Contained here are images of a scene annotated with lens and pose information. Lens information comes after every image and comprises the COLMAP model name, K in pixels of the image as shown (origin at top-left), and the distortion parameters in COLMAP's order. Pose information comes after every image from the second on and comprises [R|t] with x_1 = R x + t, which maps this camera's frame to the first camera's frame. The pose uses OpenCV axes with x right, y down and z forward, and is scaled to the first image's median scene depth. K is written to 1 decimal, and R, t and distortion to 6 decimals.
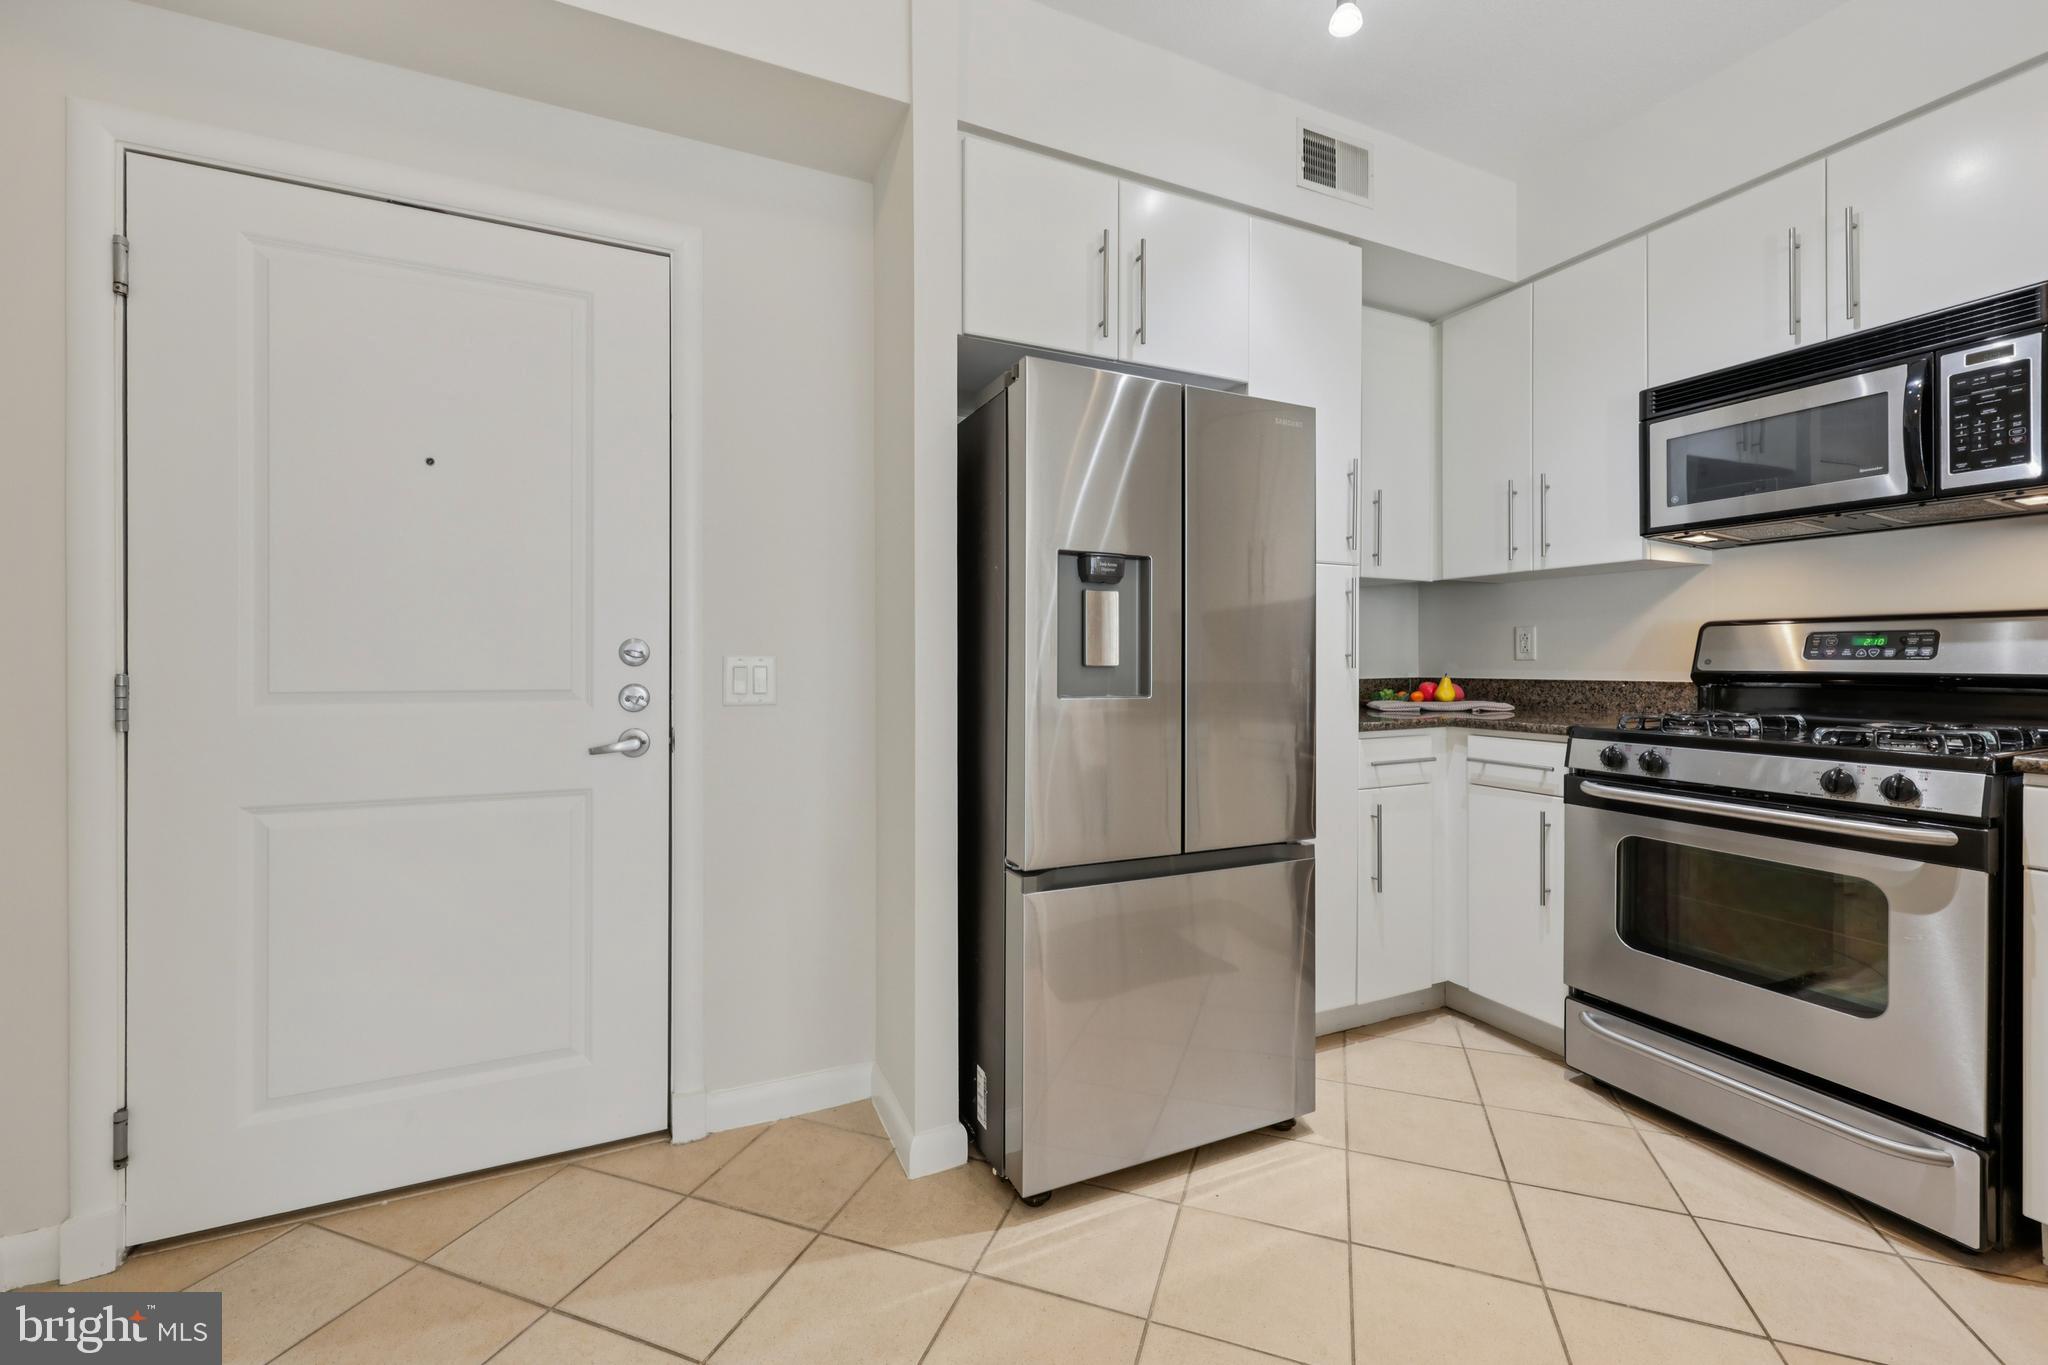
lens RADIAL K [[830.3, 0, 1025.8], [0, 830.3, 669.2], [0, 0, 1]] dist [-0.000201, 0.000045]
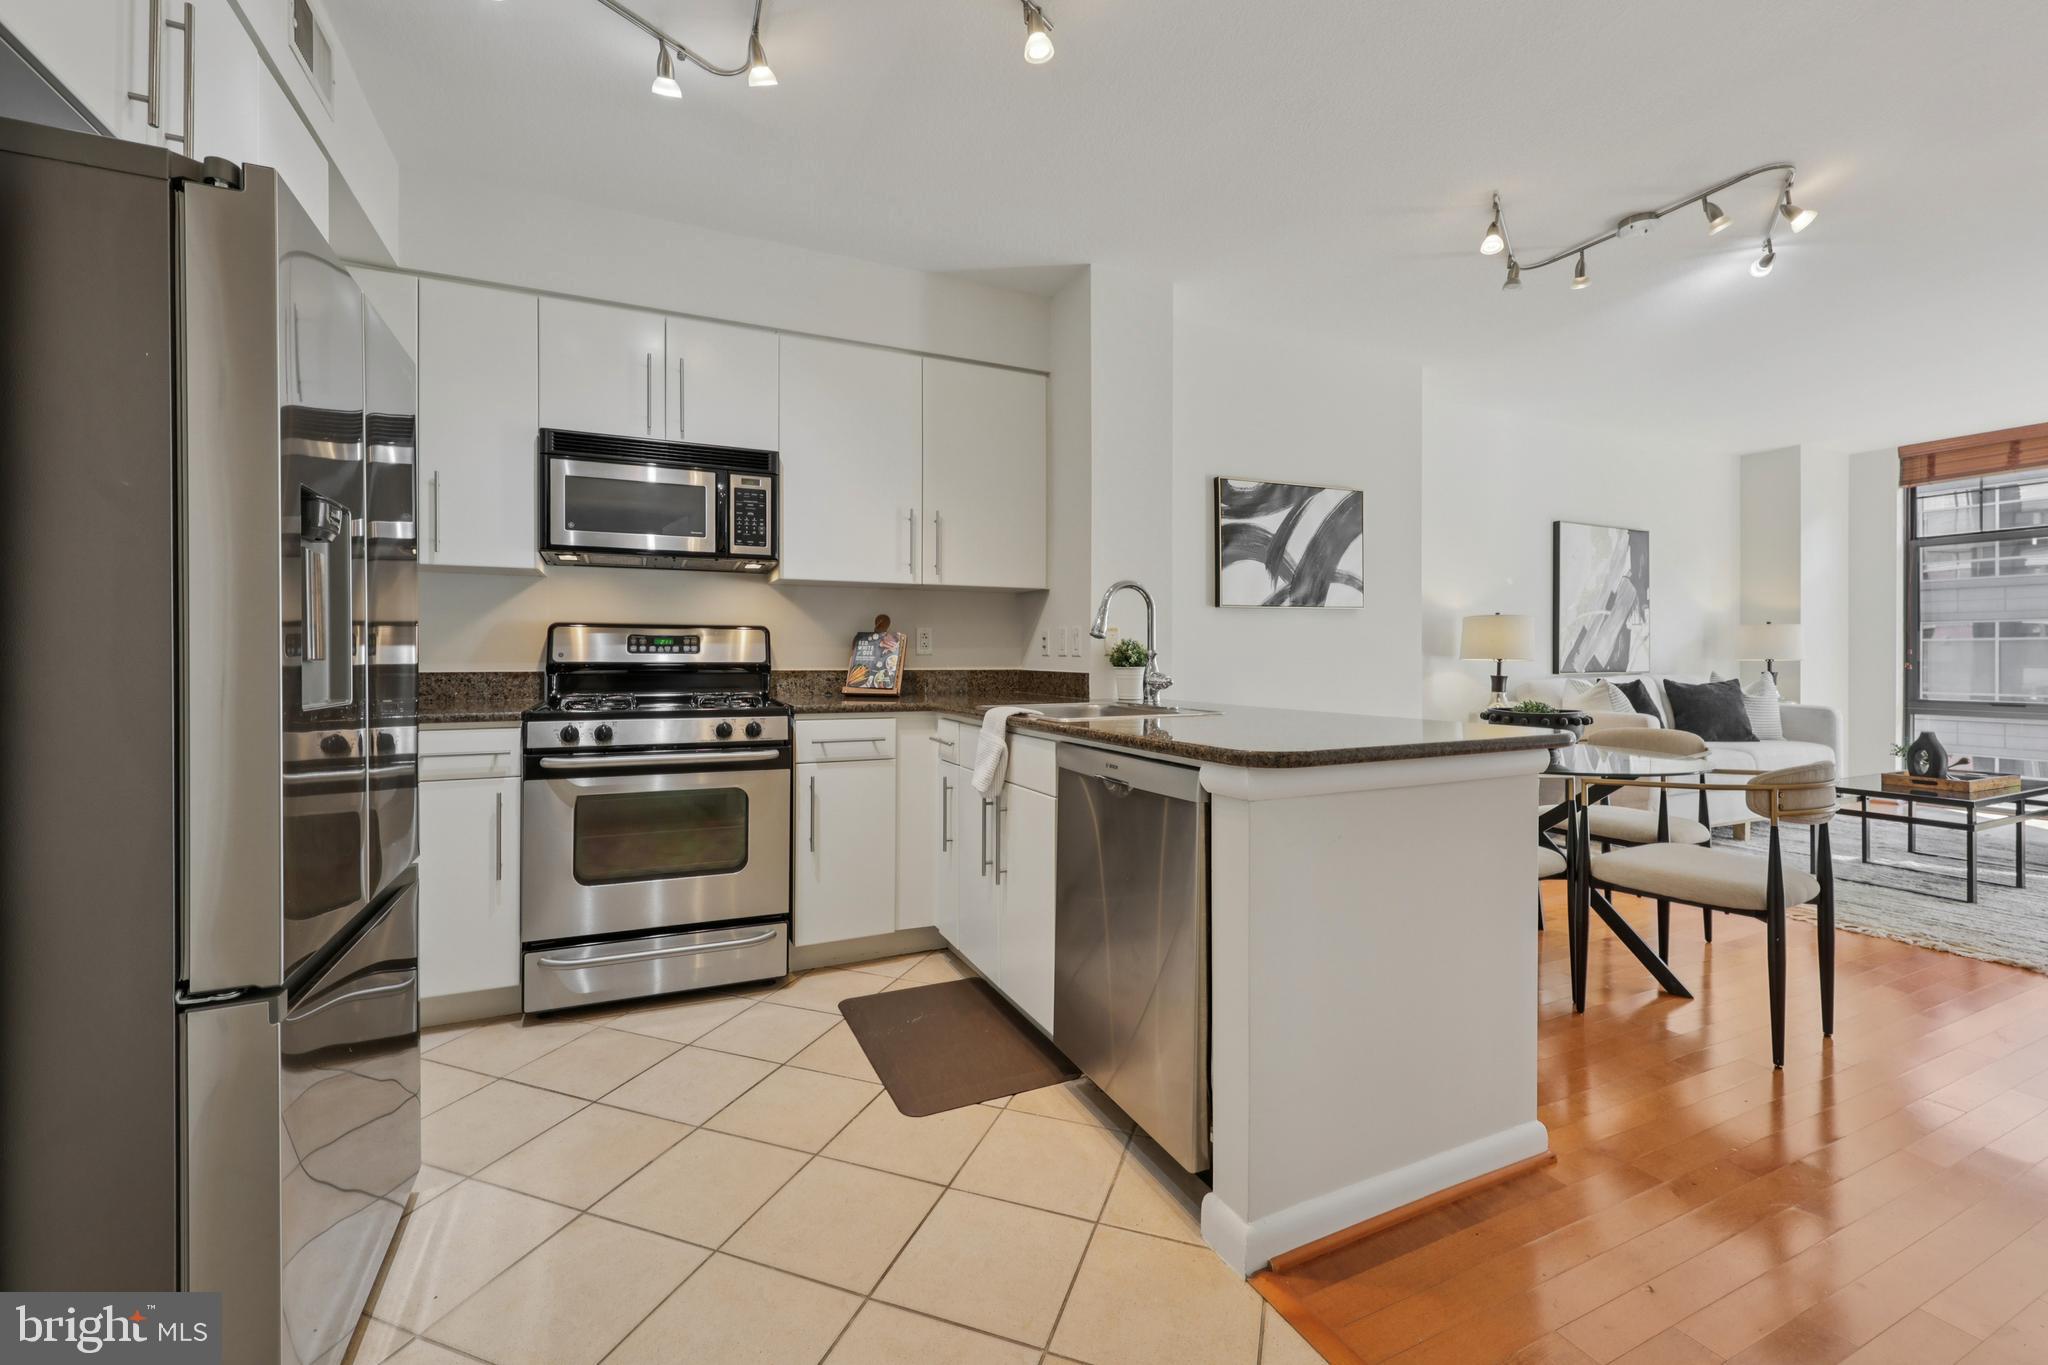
lens RADIAL K [[832.1, 0, 1026.7], [0, 832.1, 661.5], [0, 0, 1]] dist [-0.000550, 0.000195]
pose [[-0.005384, -0.006523, 0.999964, -0.514903], [0.007672, 0.999949, 0.006564, -0.002009], [-0.999956, 0.007707, -0.005333, 0.351129]]
